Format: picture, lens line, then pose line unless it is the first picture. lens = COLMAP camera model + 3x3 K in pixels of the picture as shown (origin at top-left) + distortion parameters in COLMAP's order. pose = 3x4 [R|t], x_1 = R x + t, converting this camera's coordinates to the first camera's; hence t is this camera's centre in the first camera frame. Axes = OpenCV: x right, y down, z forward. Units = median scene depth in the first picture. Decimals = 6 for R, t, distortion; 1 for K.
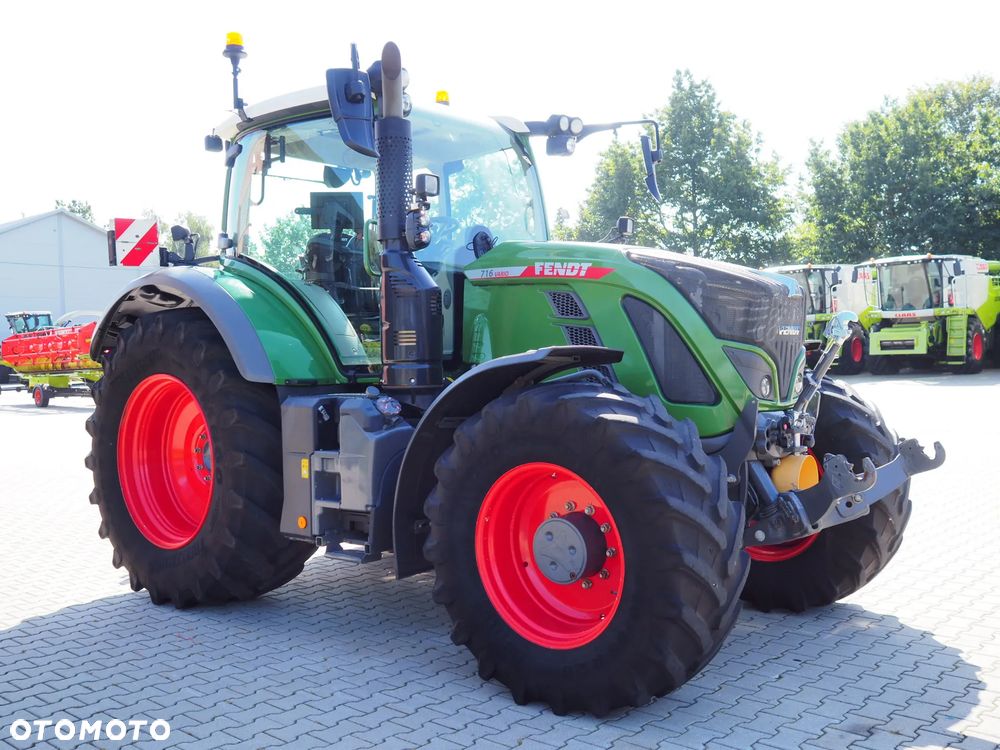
lens RADIAL K [[1142.7, 0, 500.0], [0, 1142.7, 375.0], [0, 0, 1]] dist [0.004745, 0.009755]
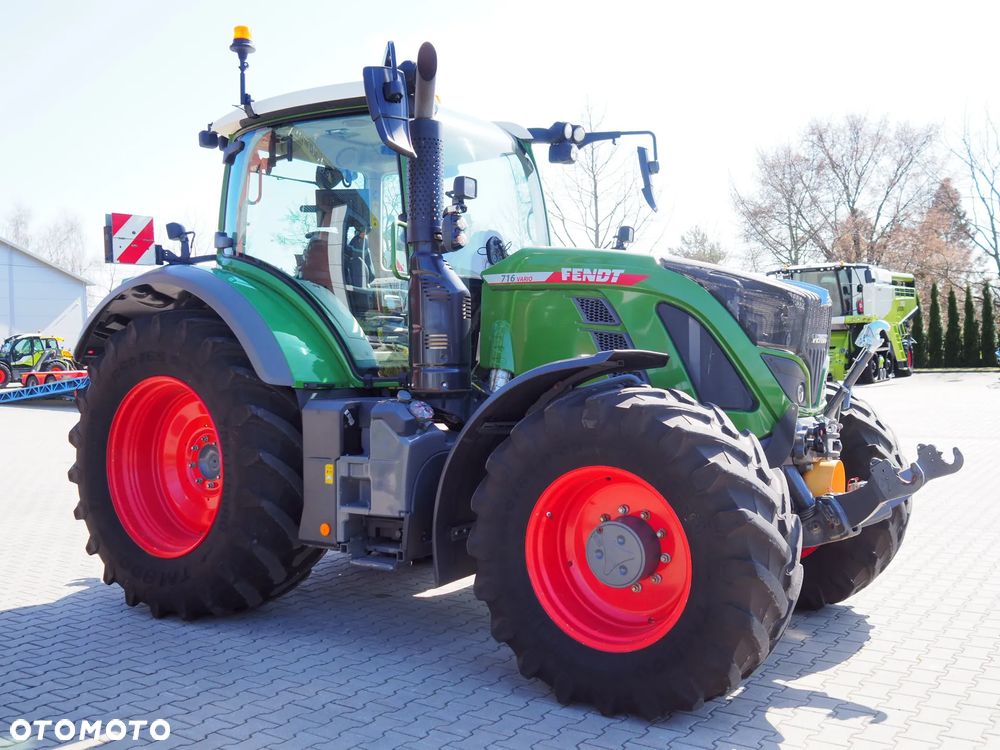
lens RADIAL K [[1142.7, 0, 500.0], [0, 1142.7, 375.0], [0, 0, 1]] dist [0.004745, 0.009755]
pose [[0.993344, 0.009600, 0.114784, -0.133516], [-0.008620, 0.999922, -0.009028, 0.004630], [-0.114862, 0.007978, 0.993349, 0.010722]]
